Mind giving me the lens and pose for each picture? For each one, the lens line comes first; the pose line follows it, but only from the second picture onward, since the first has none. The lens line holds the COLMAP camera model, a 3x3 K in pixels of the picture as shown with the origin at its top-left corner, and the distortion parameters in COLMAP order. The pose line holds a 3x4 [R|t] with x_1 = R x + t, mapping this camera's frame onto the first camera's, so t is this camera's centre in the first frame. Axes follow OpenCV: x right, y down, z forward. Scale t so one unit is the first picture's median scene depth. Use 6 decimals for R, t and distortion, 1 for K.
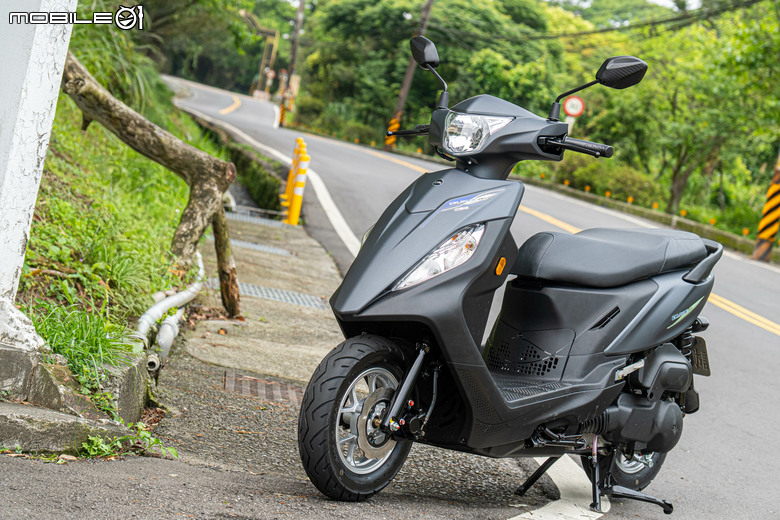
lens RADIAL K [[1922.7, 0, 390.0], [0, 1922.7, 260.0], [0, 0, 1]] dist [-0.001301, -0.162293]
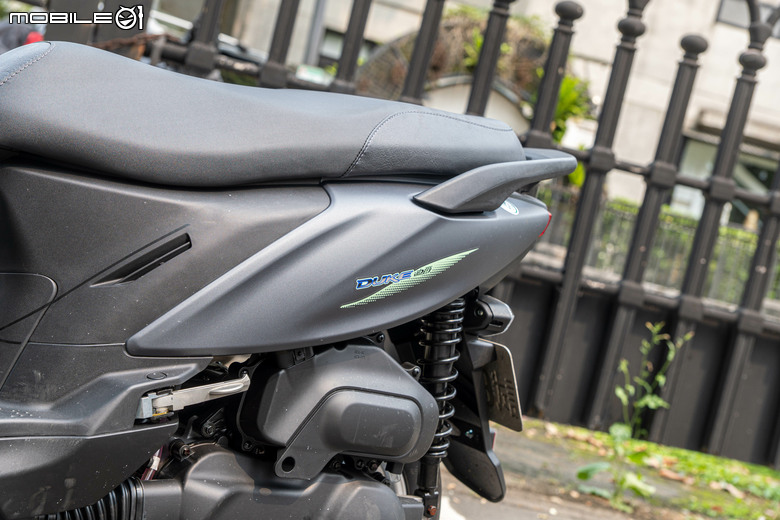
lens RADIAL K [[1388.4, 0, 390.0], [0, 1388.4, 260.0], [0, 0, 1]] dist [0.003635, 0.101936]
pose [[0.977990, 0.103015, -0.181449, 0.215629], [-0.106873, 0.994205, -0.011589, 0.028784], [0.179204, 0.030726, 0.983332, 0.736080]]
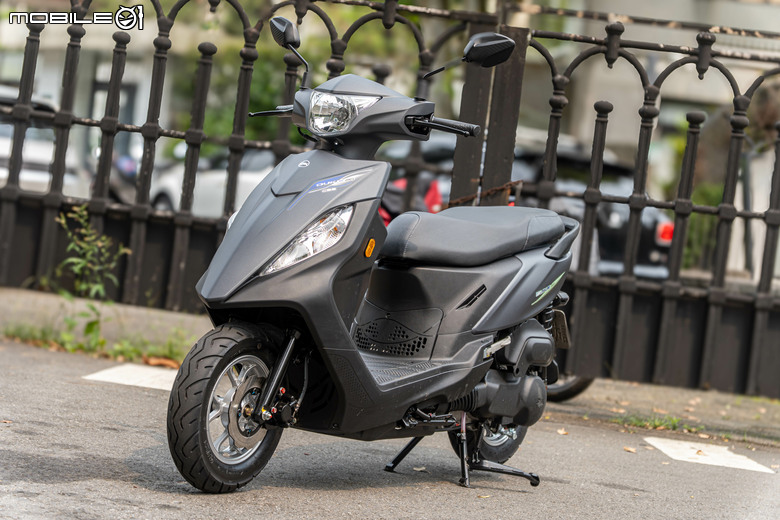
lens RADIAL K [[1627.4, 0, 390.0], [0, 1627.4, 260.0], [0, 0, 1]] dist [0.008893, 0.112100]
pose [[0.995983, -0.023097, 0.086508, -0.004141], [0.021827, 0.999640, 0.015602, -0.003070], [-0.086838, -0.013651, 0.996129, 0.157067]]
